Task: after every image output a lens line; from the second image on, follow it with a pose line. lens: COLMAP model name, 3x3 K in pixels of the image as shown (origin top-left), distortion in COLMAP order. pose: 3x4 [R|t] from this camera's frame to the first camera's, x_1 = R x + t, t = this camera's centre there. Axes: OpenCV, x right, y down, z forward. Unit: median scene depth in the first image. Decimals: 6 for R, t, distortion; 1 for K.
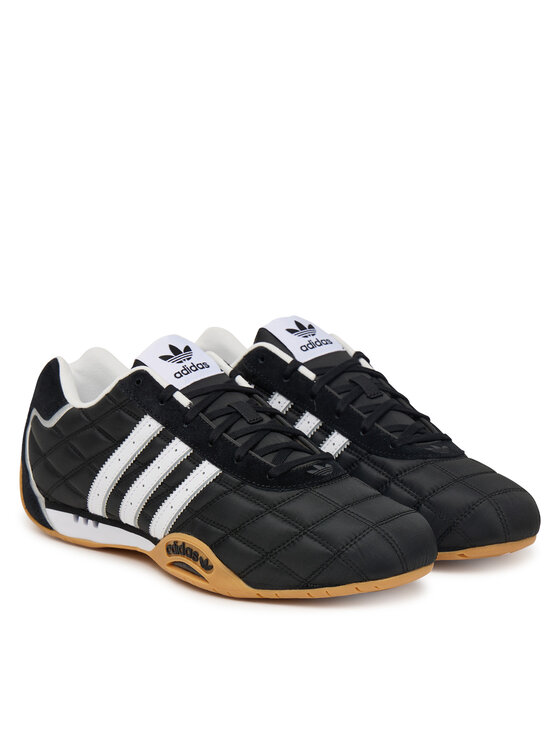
lens RADIAL K [[2192.2, 0, 280.0], [0, 2192.2, 373.0], [0, 0, 1]] dist [0.056187, 0.113423]
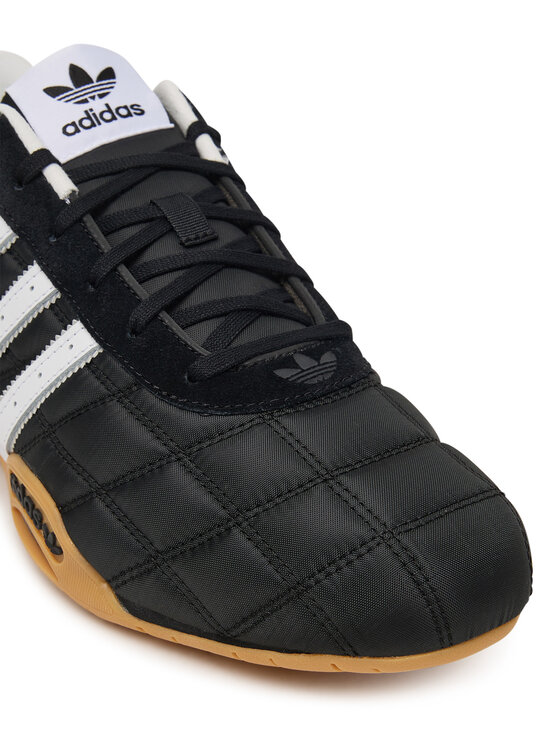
lens RADIAL K [[1231.2, 0, 280.0], [0, 1231.2, 373.0], [0, 0, 1]] dist [0.418382, -3.147620]
pose [[0.973573, 0.105347, -0.202626, 0.064912], [-0.054415, 0.968703, 0.242184, -0.016942], [0.221797, -0.224758, 0.948836, 0.749387]]
